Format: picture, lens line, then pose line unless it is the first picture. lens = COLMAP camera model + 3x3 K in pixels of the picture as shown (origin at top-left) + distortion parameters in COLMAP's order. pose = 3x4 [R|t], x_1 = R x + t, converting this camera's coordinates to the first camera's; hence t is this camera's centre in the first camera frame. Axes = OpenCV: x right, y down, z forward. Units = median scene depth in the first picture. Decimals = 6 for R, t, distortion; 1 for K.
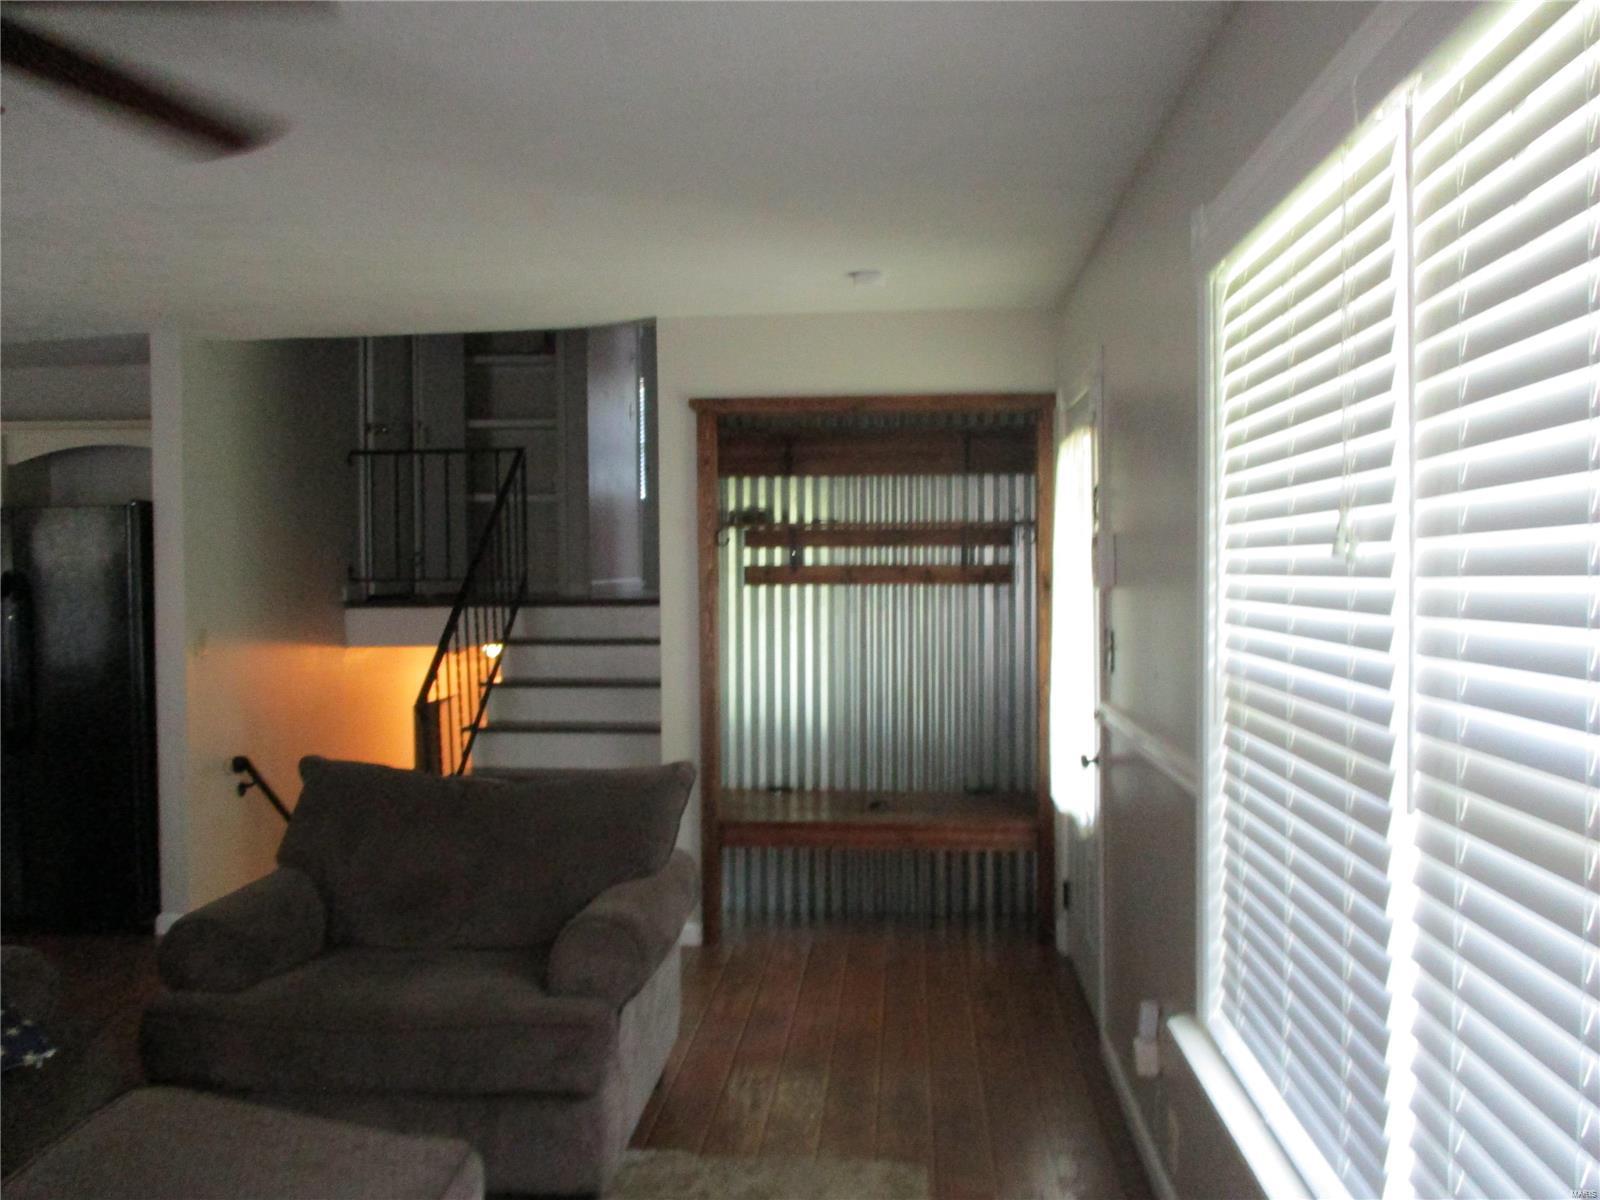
lens RADIAL K [[1312.4, 0, 809.7], [0, 1312.4, 578.1], [0, 0, 1]] dist [-0.033584, 0.007346]
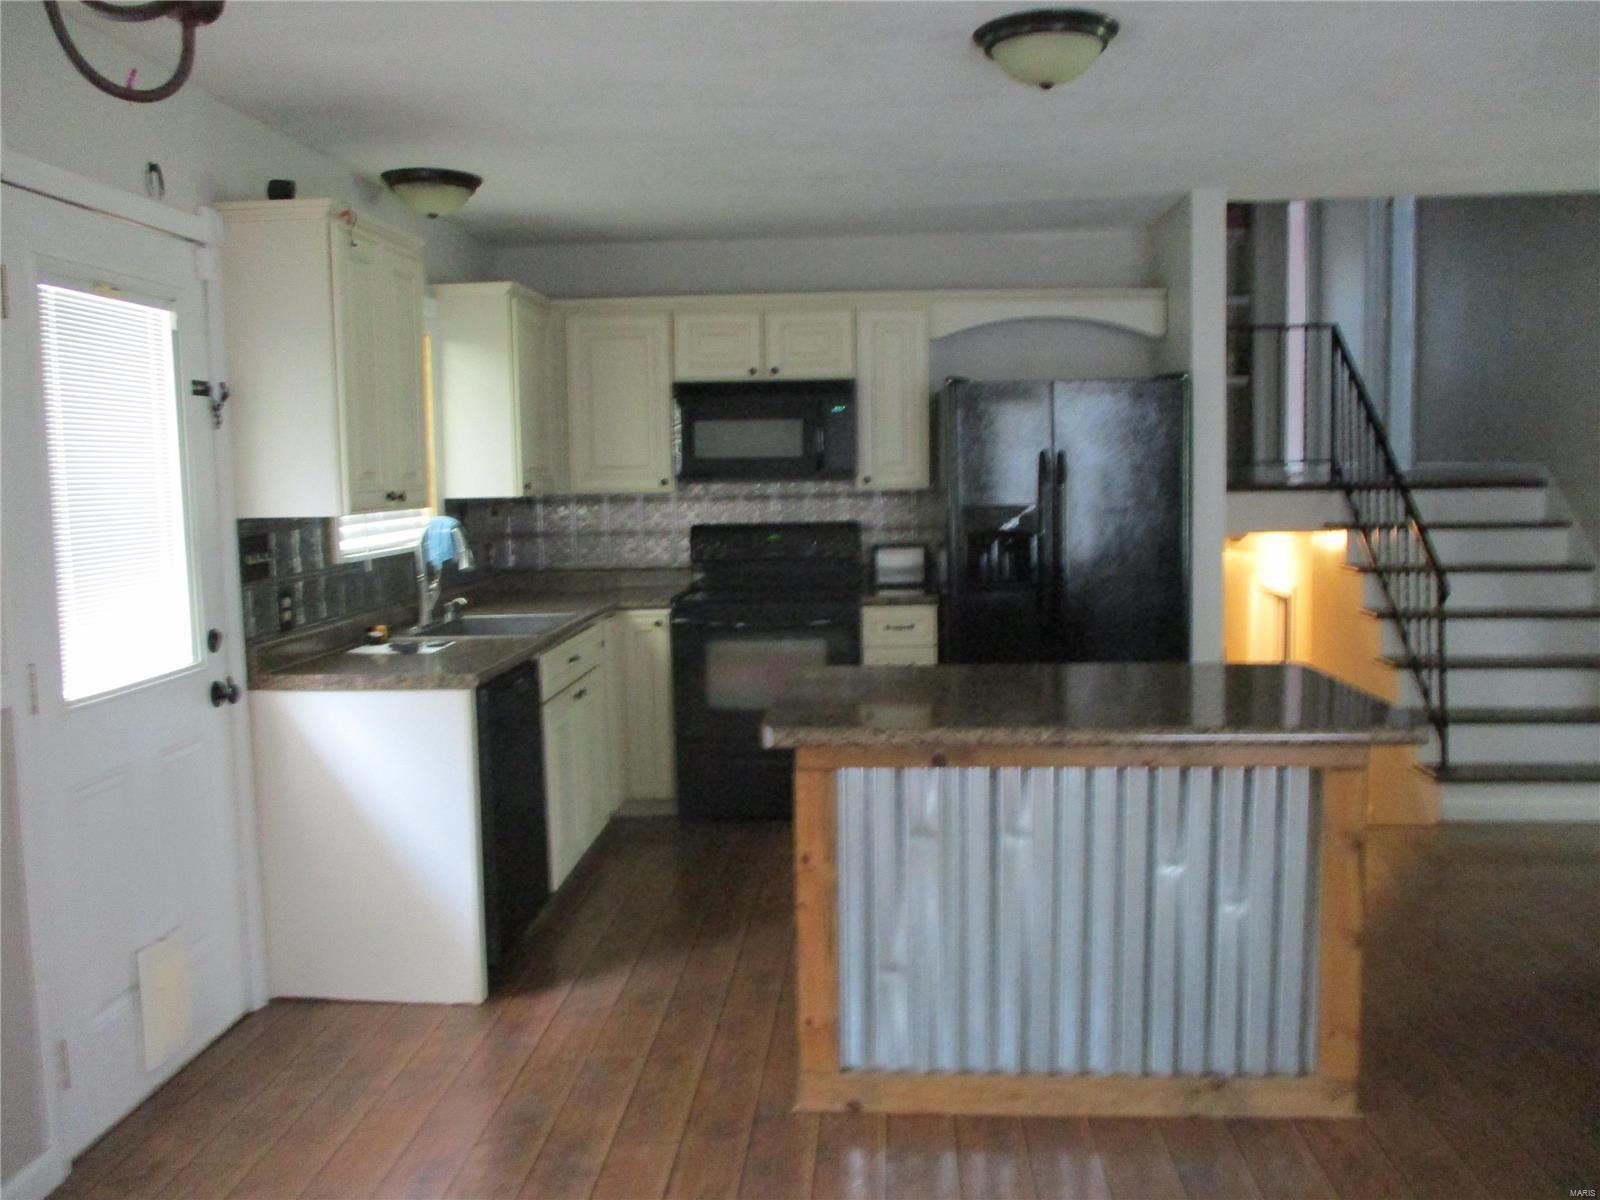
lens RADIAL K [[1320.7, 0, 800.0], [0, 1320.7, 600.0], [0, 0, 1]] dist [-0.042529, -0.002191]
pose [[0.999884, -0.007525, 0.013259, -0.719772], [0.006304, 0.995935, 0.089859, 0.013336], [-0.013881, -0.089765, 0.995866, 0.047615]]
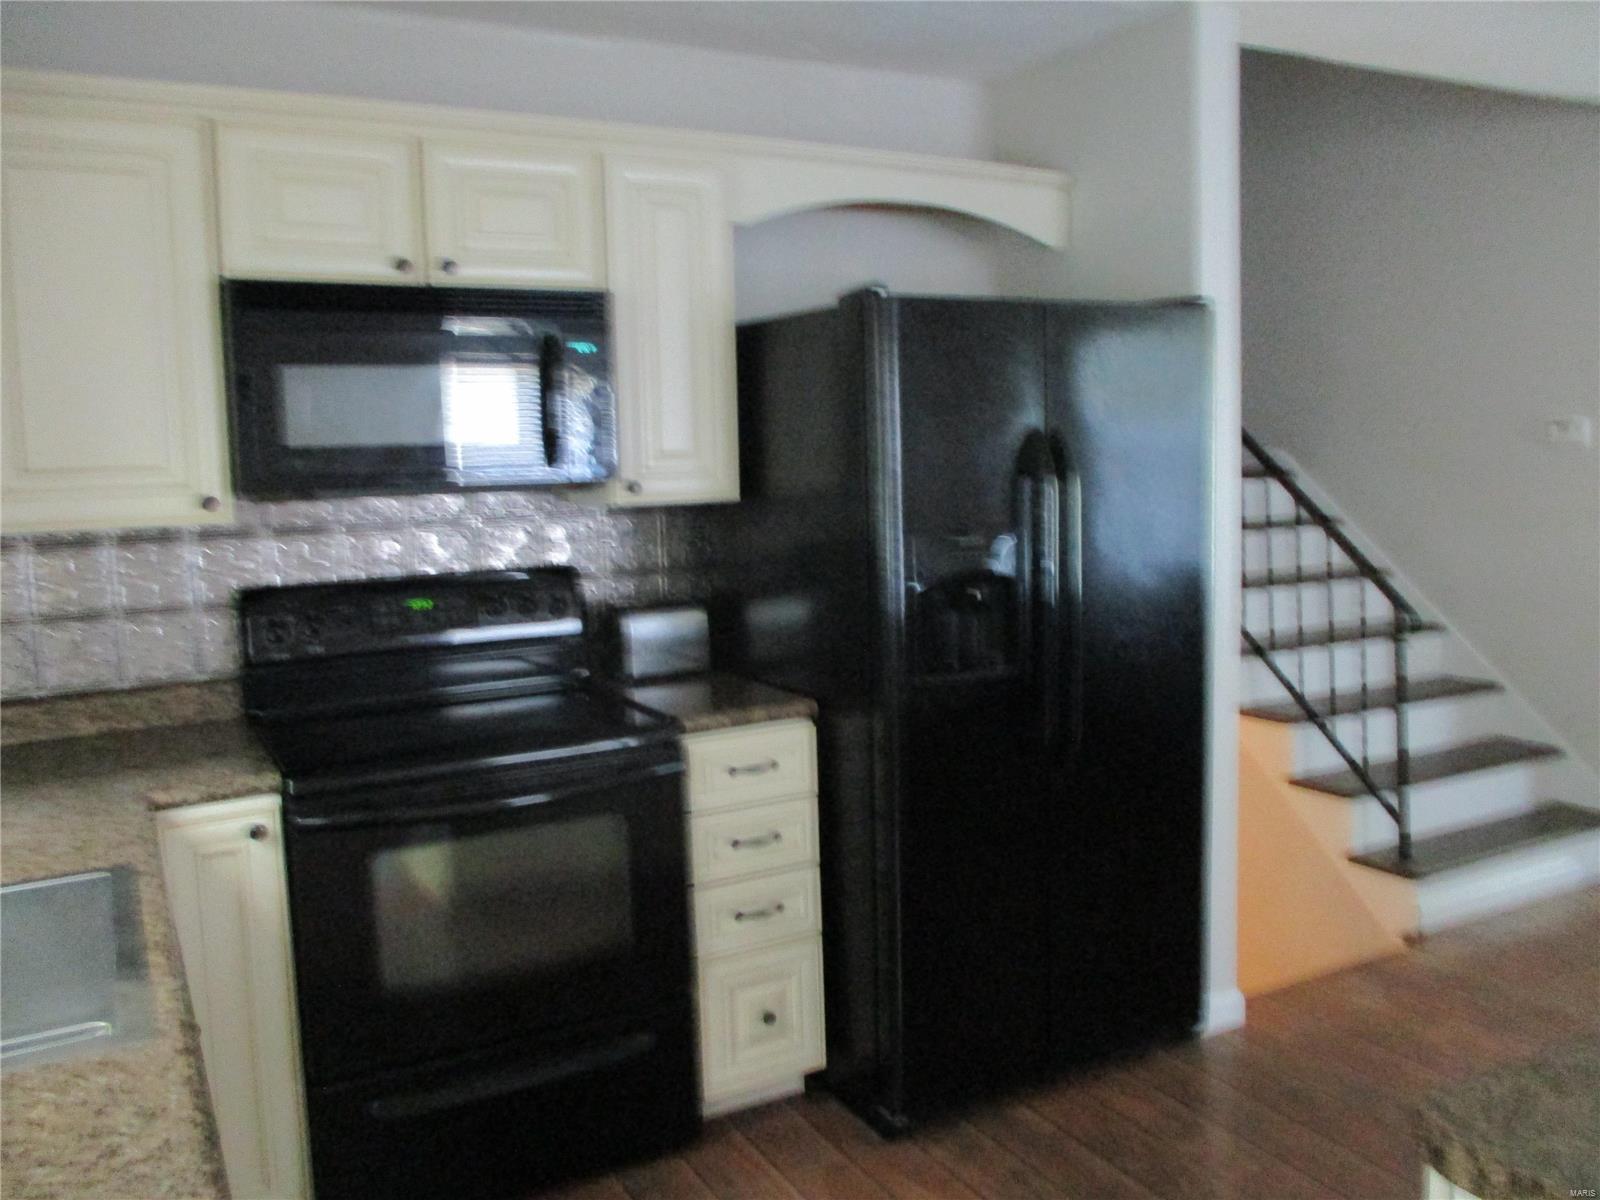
lens RADIAL K [[1312.4, 0, 809.7], [0, 1312.4, 578.1], [0, 0, 1]] dist [-0.033584, 0.007346]
pose [[0.849266, -0.066248, 0.523793, -0.861589], [0.025558, 0.996092, 0.084544, 0.007362], [-0.527347, -0.058413, 0.847640, 0.543106]]
